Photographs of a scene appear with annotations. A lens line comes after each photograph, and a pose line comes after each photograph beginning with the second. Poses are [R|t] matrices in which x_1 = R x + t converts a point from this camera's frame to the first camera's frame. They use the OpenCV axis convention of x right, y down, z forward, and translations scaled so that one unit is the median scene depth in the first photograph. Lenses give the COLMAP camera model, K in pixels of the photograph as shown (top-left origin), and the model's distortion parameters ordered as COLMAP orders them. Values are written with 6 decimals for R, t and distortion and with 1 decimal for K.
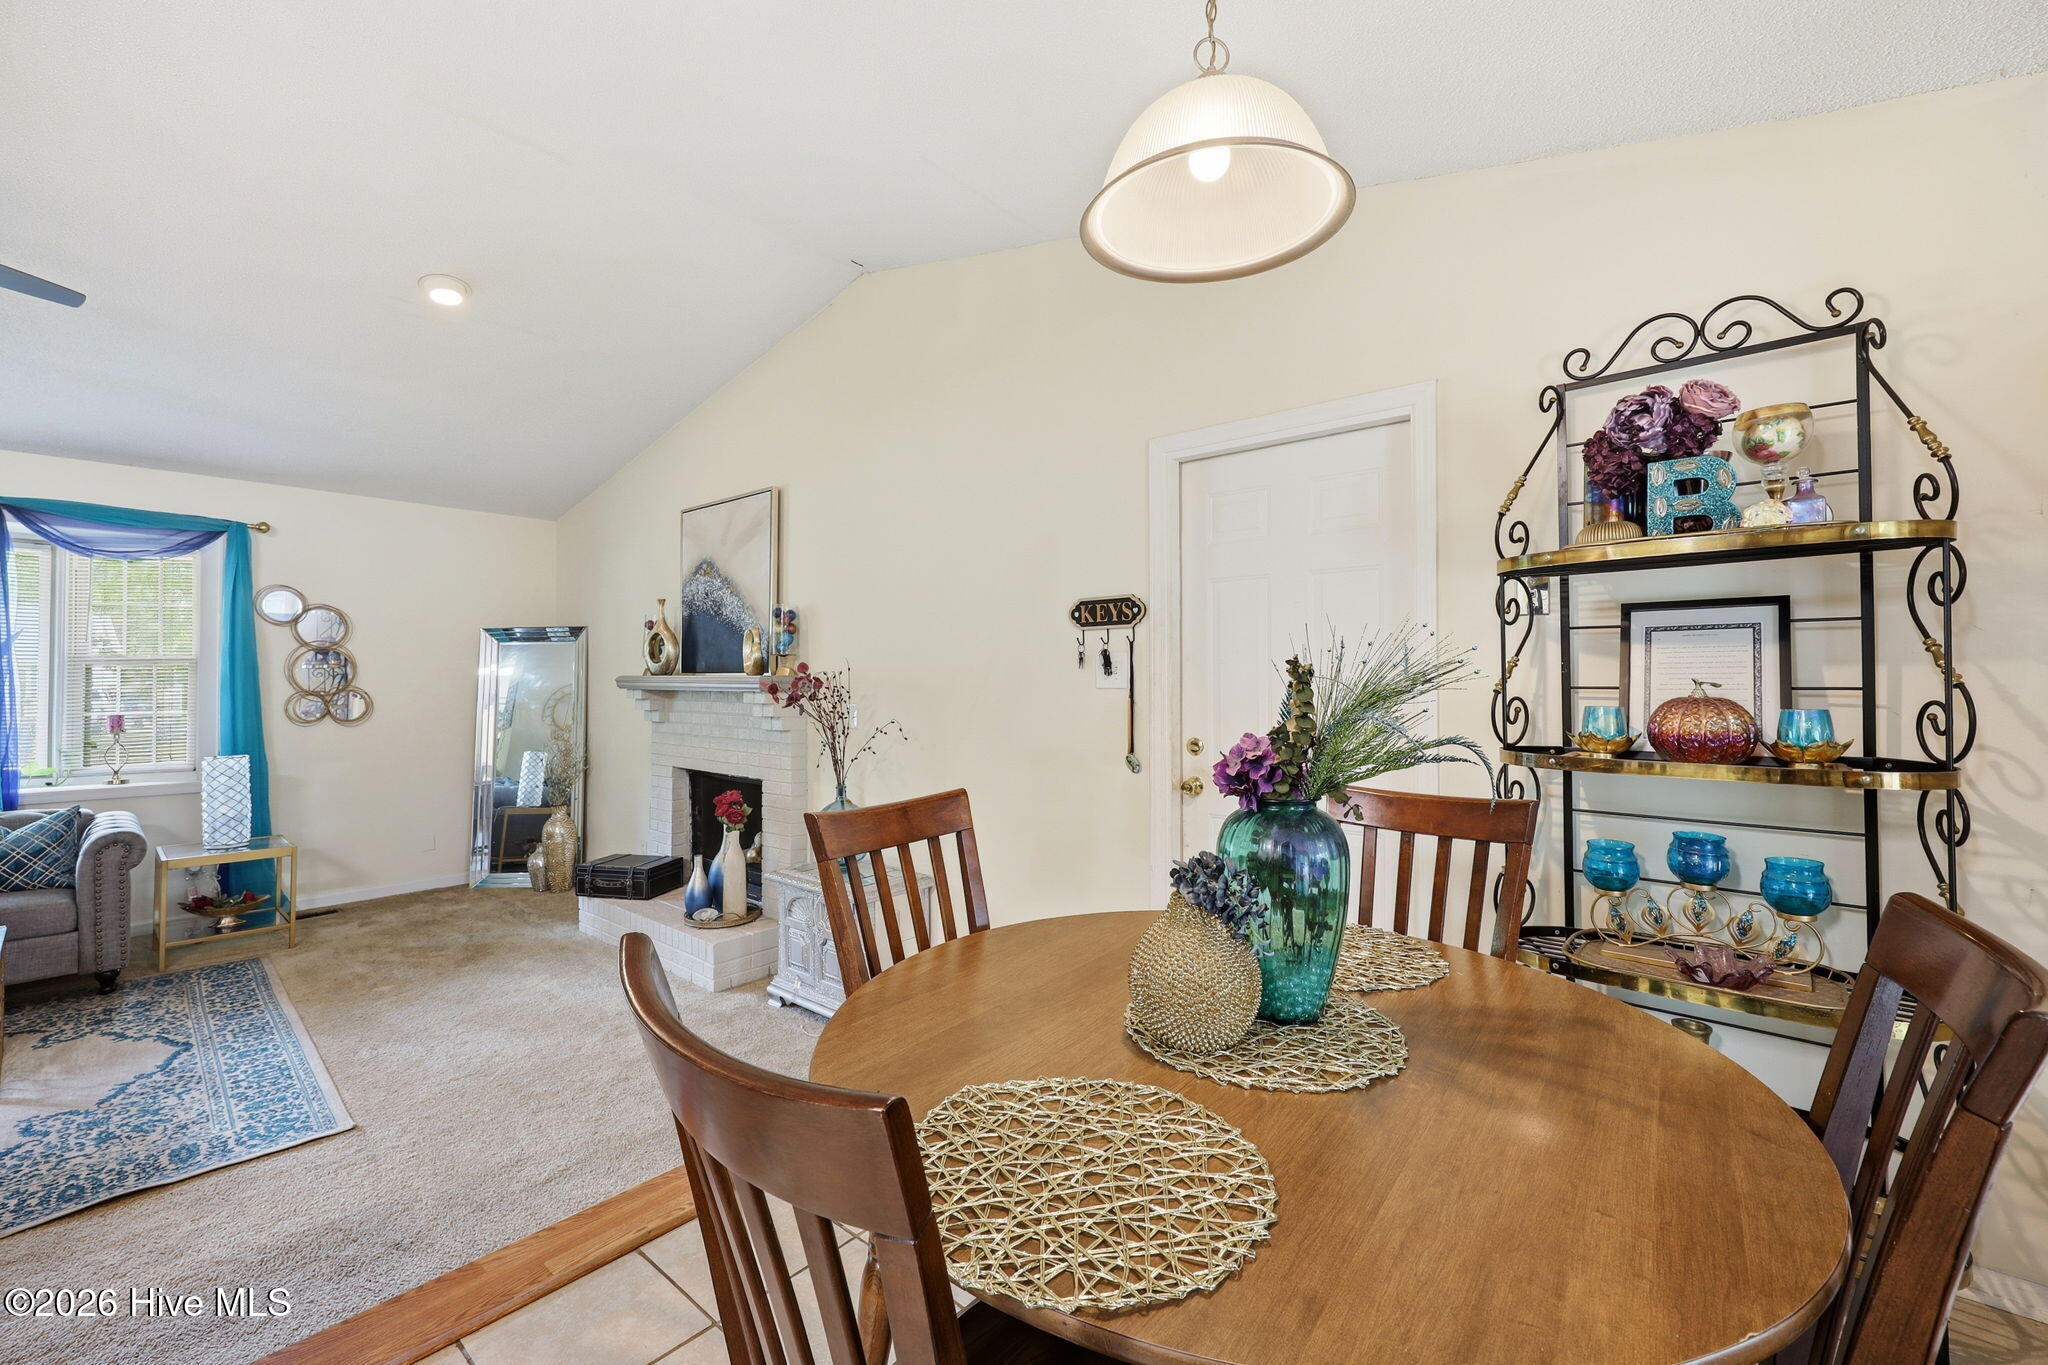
lens RADIAL K [[831.0, 0, 1027.4], [0, 831.0, 673.7], [0, 0, 1]] dist [-0.001202, -0.000280]
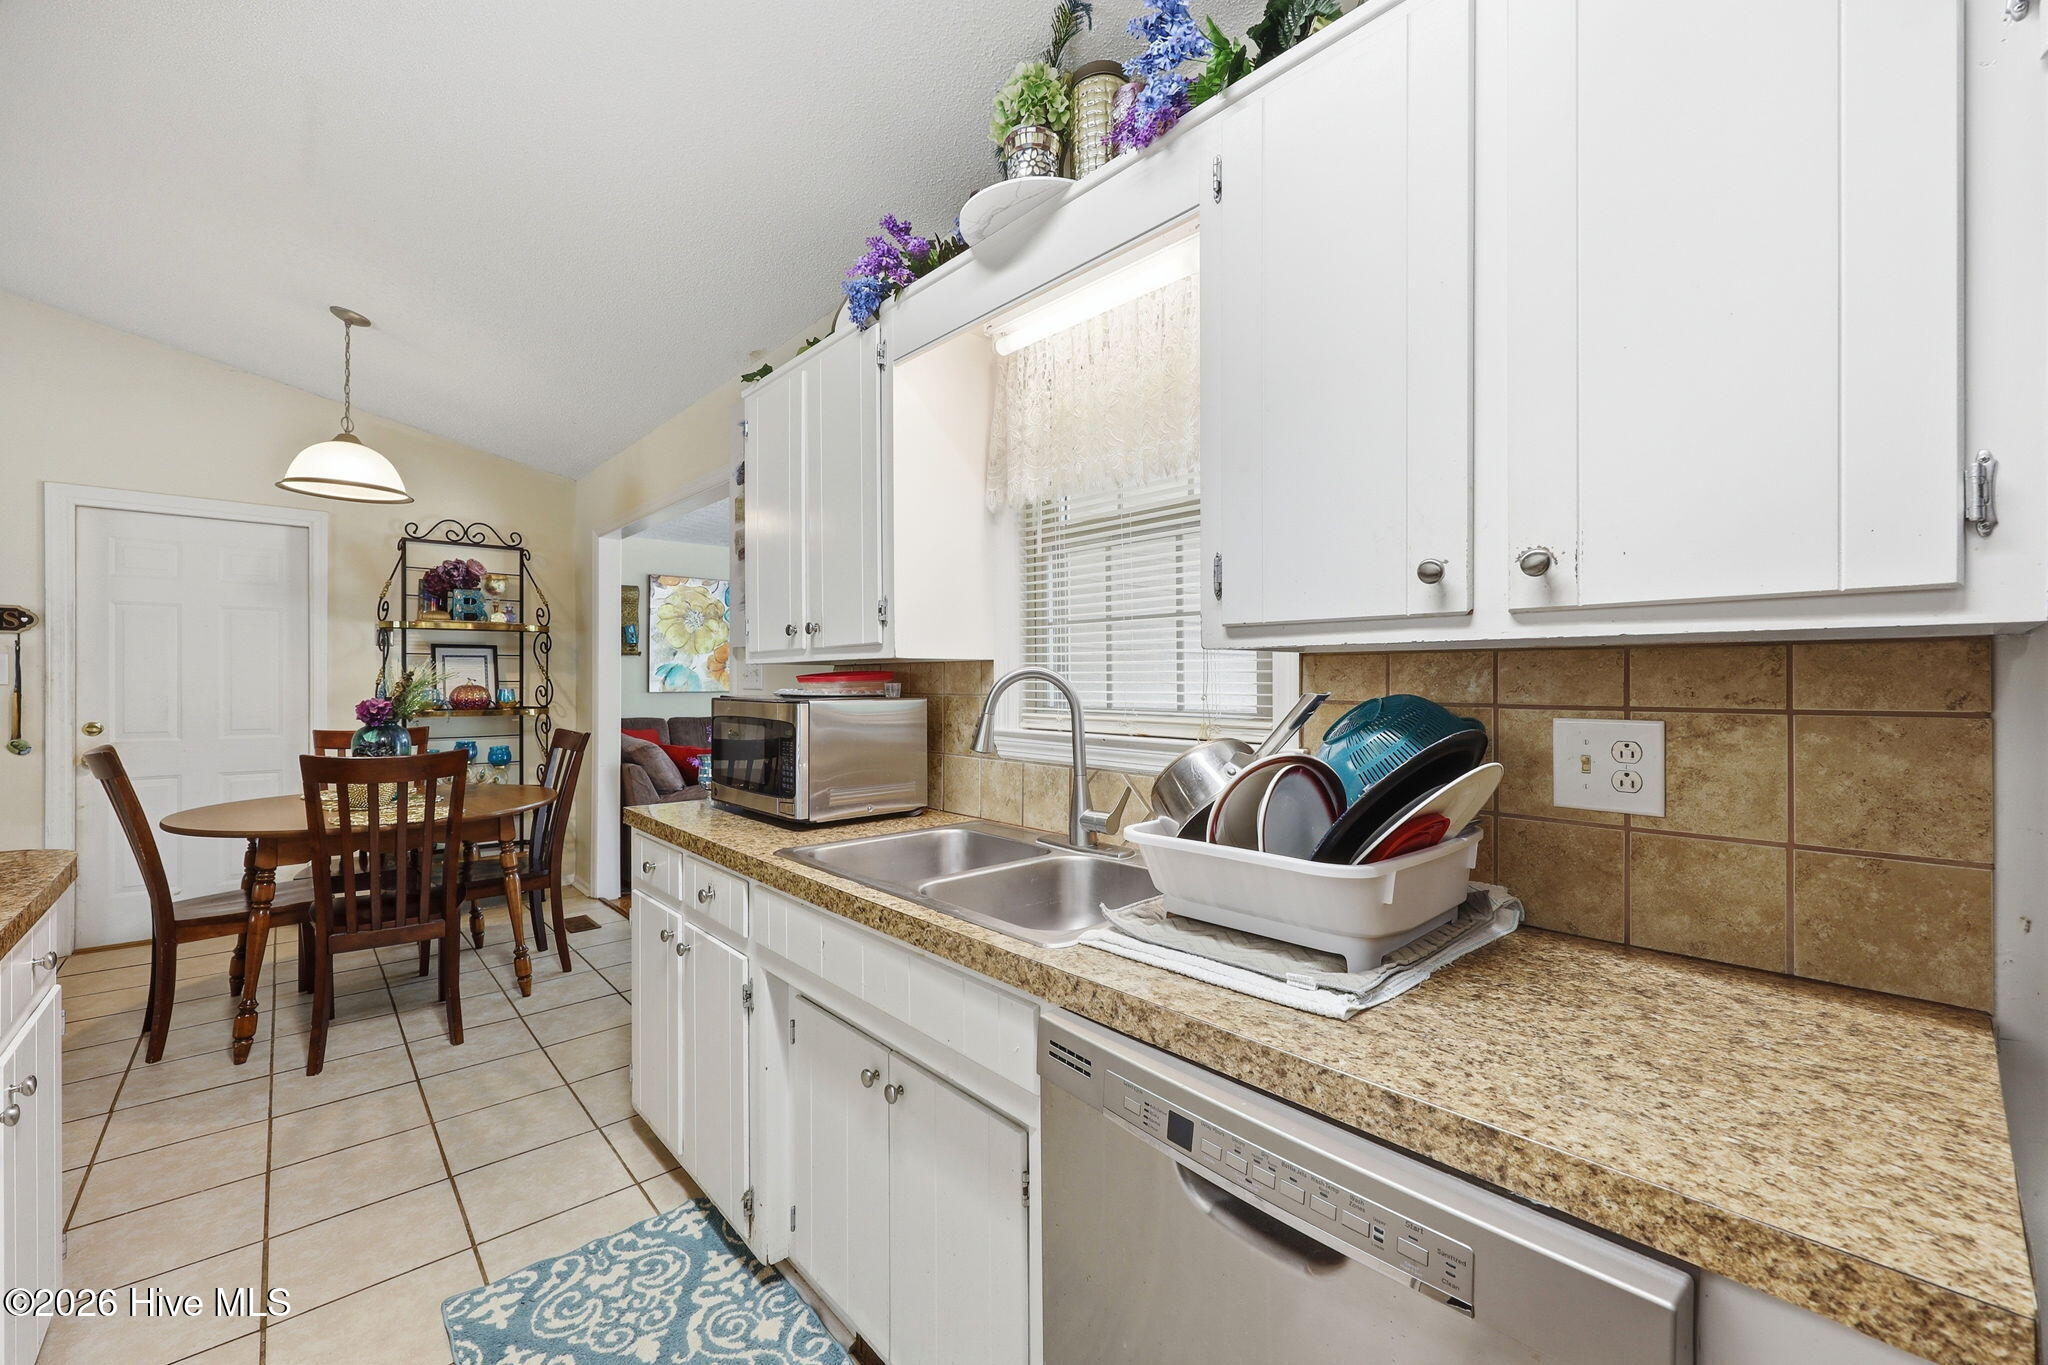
lens RADIAL K [[831.0, 0, 1033.1], [0, 831.0, 675.9], [0, 0, 1]] dist [-0.001202, -0.000280]
pose [[0.127091, 0.002407, 0.991888, -1.423848], [-0.009592, 0.999953, -0.001197, -0.012053], [-0.991845, -0.009362, 0.127108, -0.976886]]
